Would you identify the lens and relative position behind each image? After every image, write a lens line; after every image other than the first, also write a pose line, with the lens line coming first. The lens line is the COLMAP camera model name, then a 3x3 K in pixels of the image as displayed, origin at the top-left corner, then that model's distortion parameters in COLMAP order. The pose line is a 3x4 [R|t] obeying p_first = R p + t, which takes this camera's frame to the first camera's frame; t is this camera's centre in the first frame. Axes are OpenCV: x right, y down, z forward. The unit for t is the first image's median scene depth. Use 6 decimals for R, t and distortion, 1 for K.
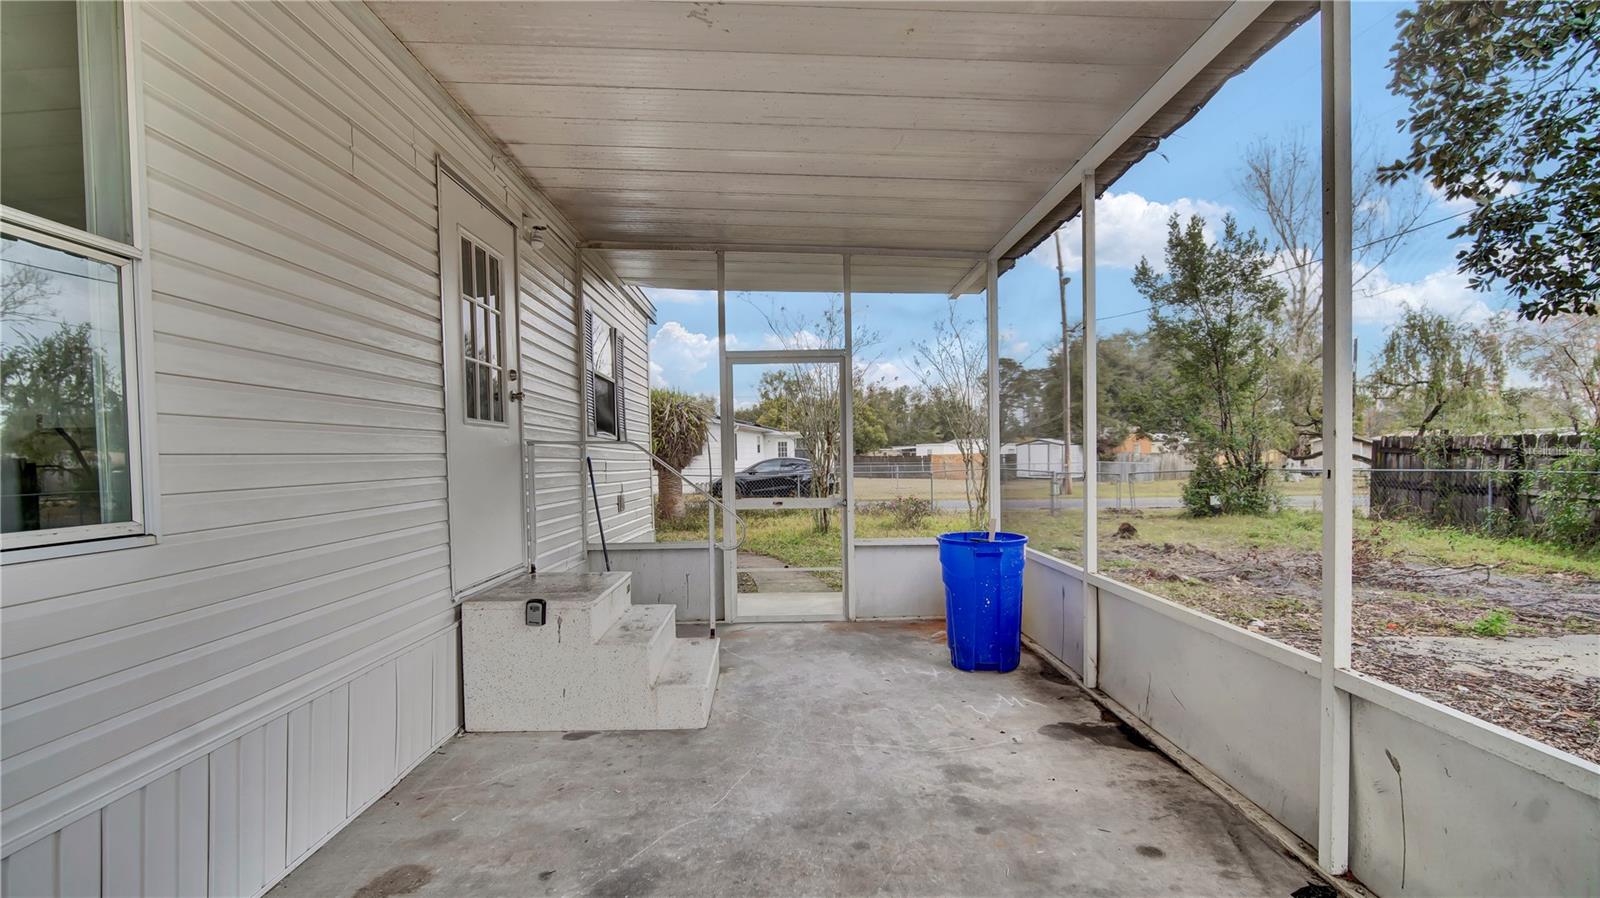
lens RADIAL K [[730.5, 0, 791.0], [0, 730.5, 440.8], [0, 0, 1]] dist [-0.013588, -0.000090]
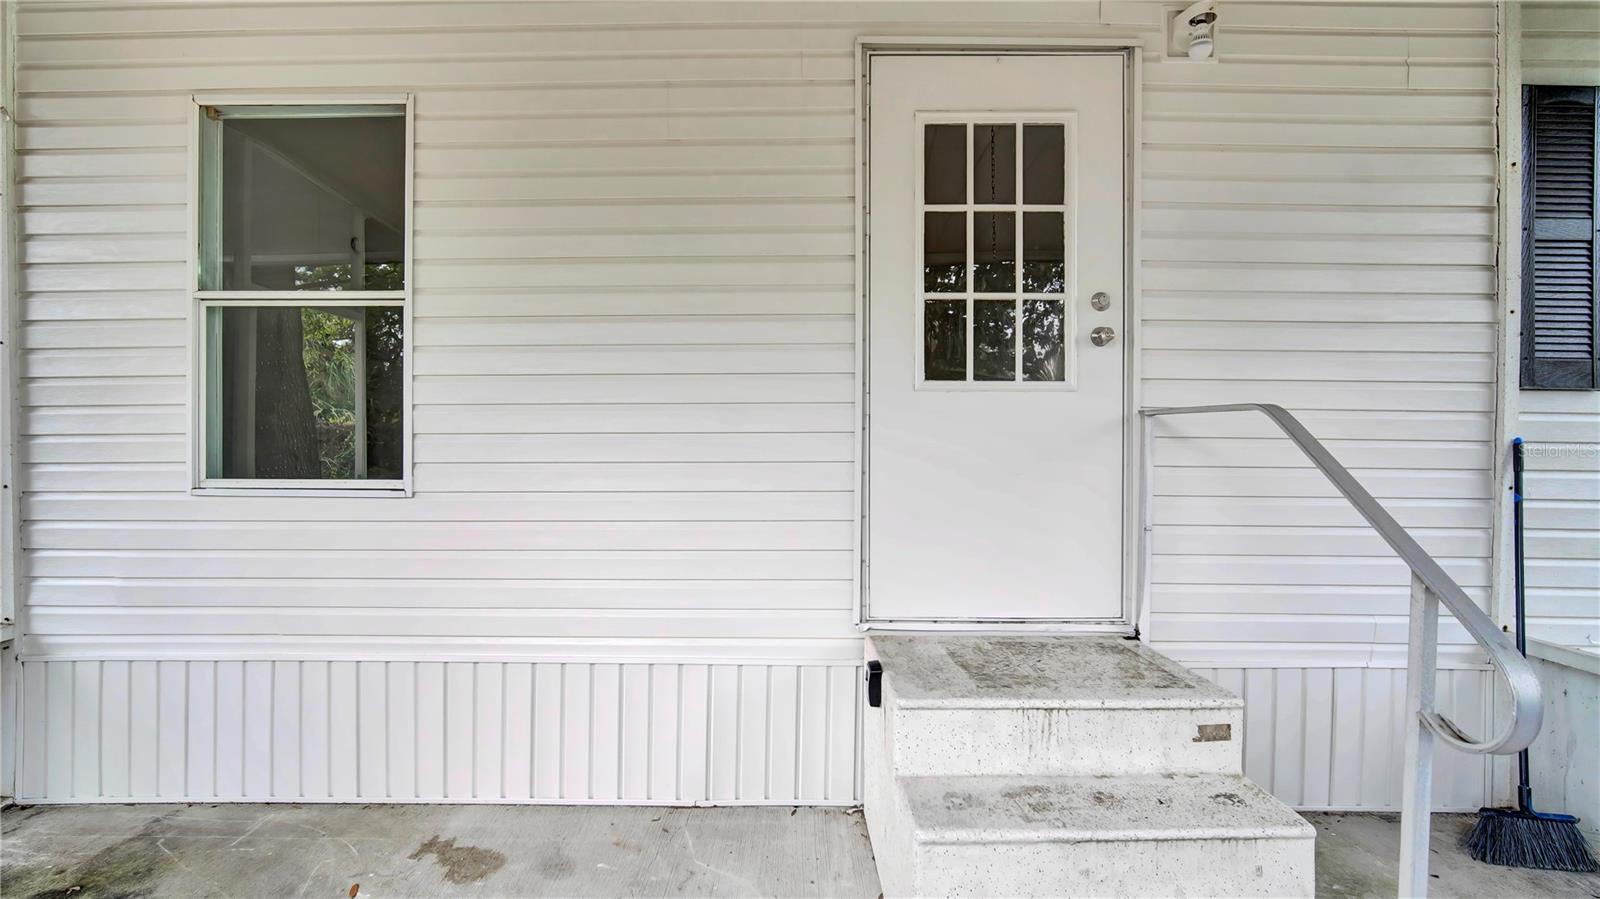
lens RADIAL K [[730.5, 0, 791.0], [0, 730.5, 441.3], [0, 0, 1]] dist [-0.013588, -0.000090]
pose [[-0.020415, 0.006277, -0.999772, 0.335668], [0.018120, 0.999818, 0.005907, 0.025698], [0.999627, -0.017995, -0.020525, 1.125291]]
